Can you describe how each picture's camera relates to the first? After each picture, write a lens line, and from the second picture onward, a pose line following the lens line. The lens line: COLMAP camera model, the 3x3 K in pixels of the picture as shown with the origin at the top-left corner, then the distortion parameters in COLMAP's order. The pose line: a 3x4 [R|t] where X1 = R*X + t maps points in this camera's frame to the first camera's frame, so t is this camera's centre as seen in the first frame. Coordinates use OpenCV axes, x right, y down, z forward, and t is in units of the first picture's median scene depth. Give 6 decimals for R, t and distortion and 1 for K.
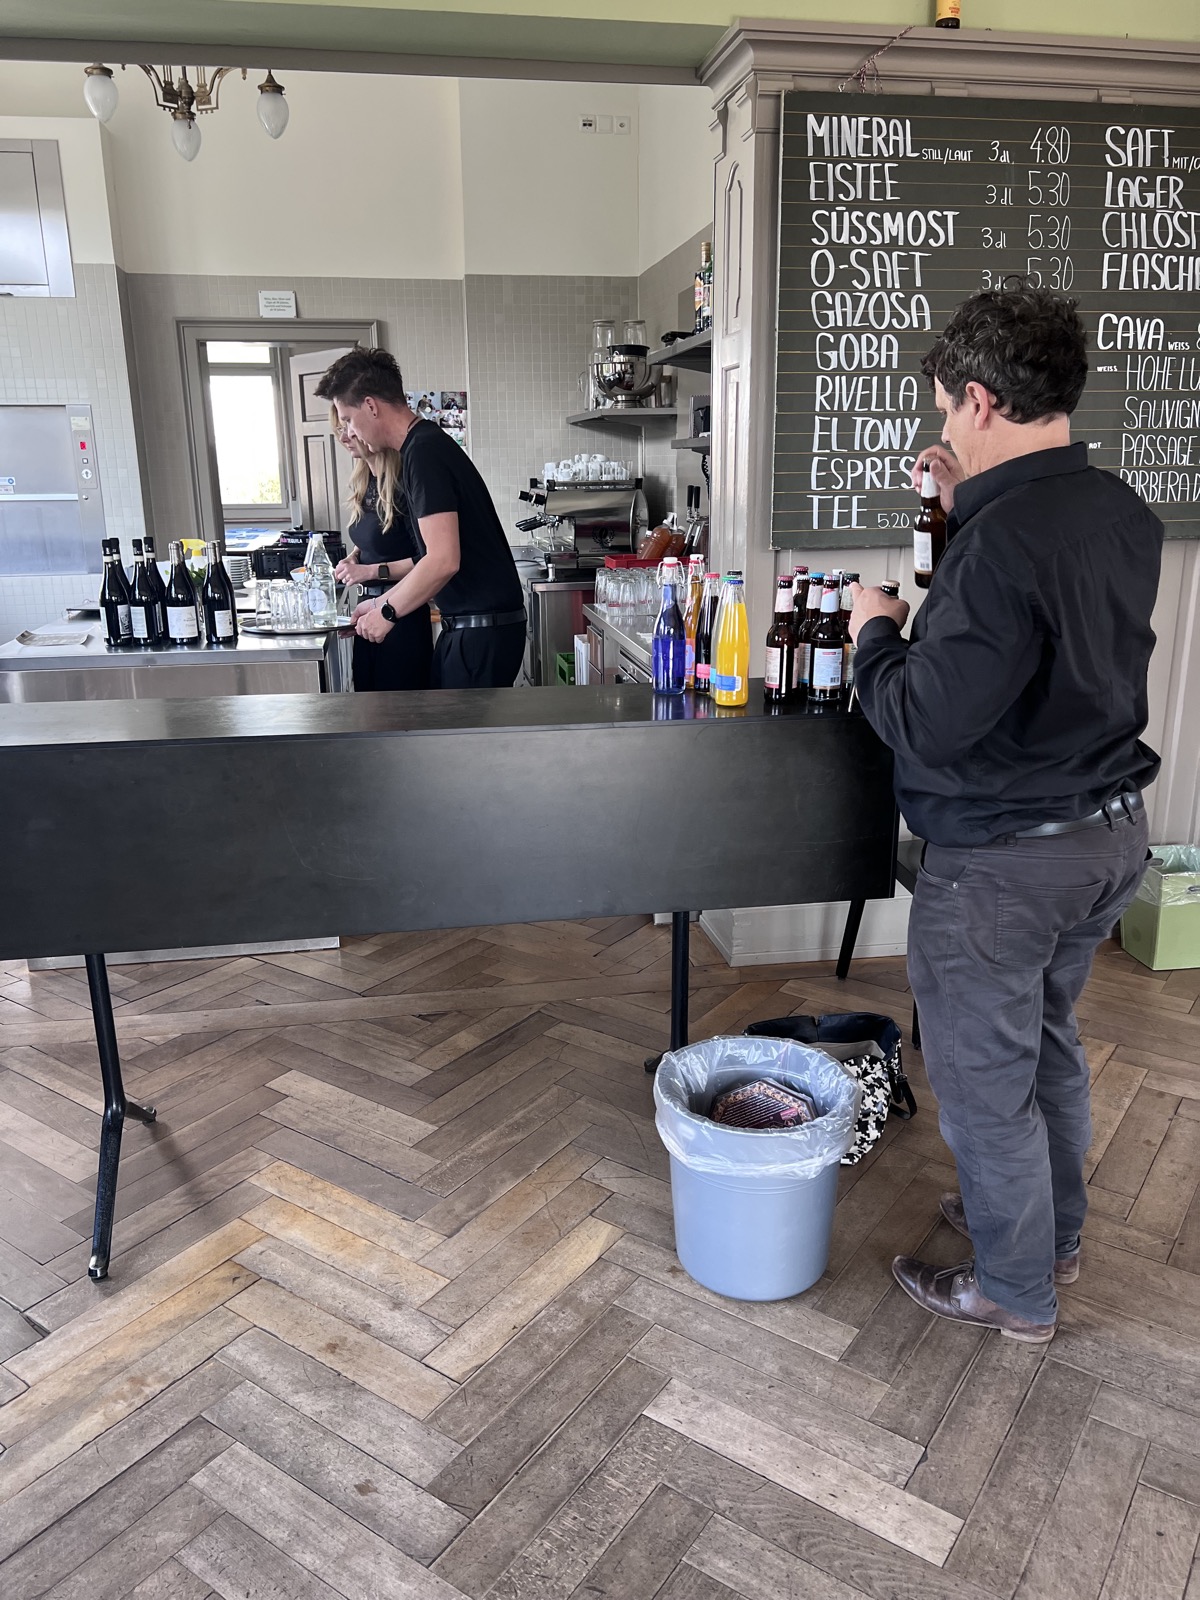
lens RADIAL K [[1202.6, 0, 600.0], [0, 1202.6, 800.0], [0, 0, 1]] dist [0.033340, 0.002430]
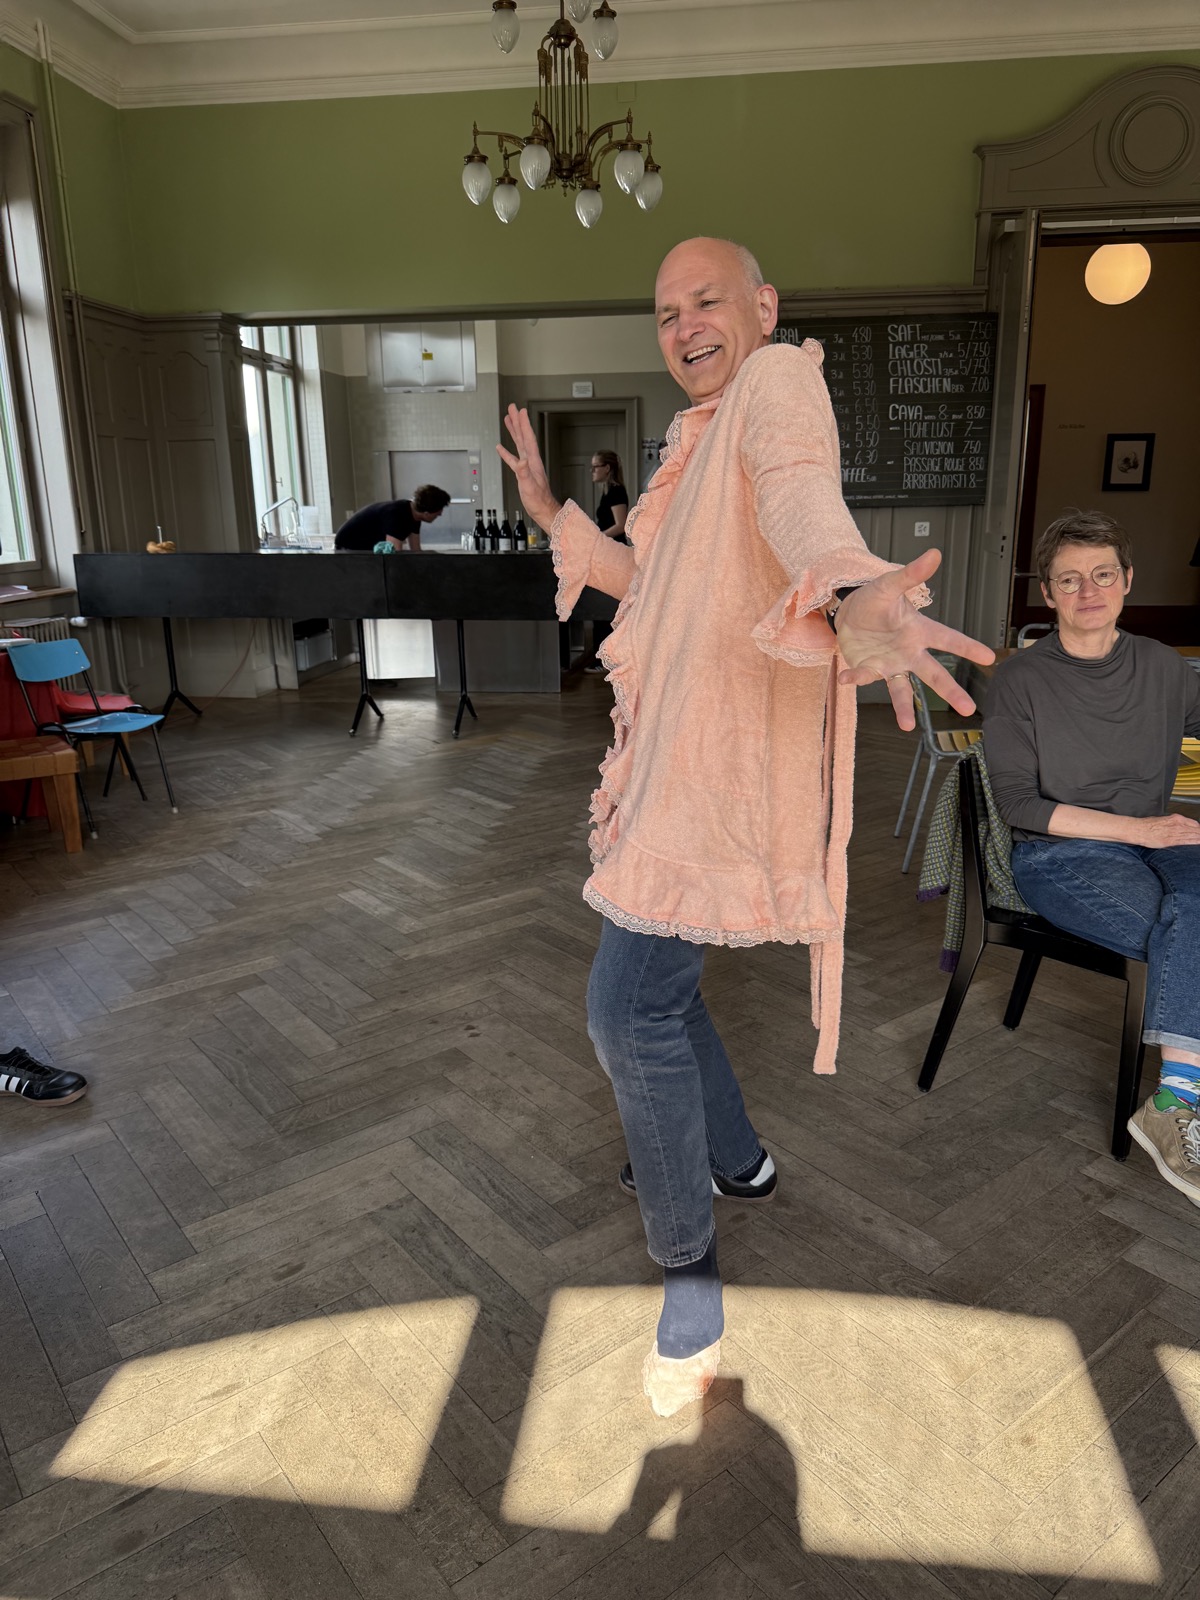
lens RADIAL K [[1137.8, 0, 600.0], [0, 1137.8, 800.0], [0, 0, 1]] dist [0.049516, -0.001756]
pose [[0.958023, 0.068417, -0.278409, 0.527171], [-0.070482, 0.997510, 0.002596, 0.359416], [0.277893, 0.017136, 0.960459, -1.164206]]
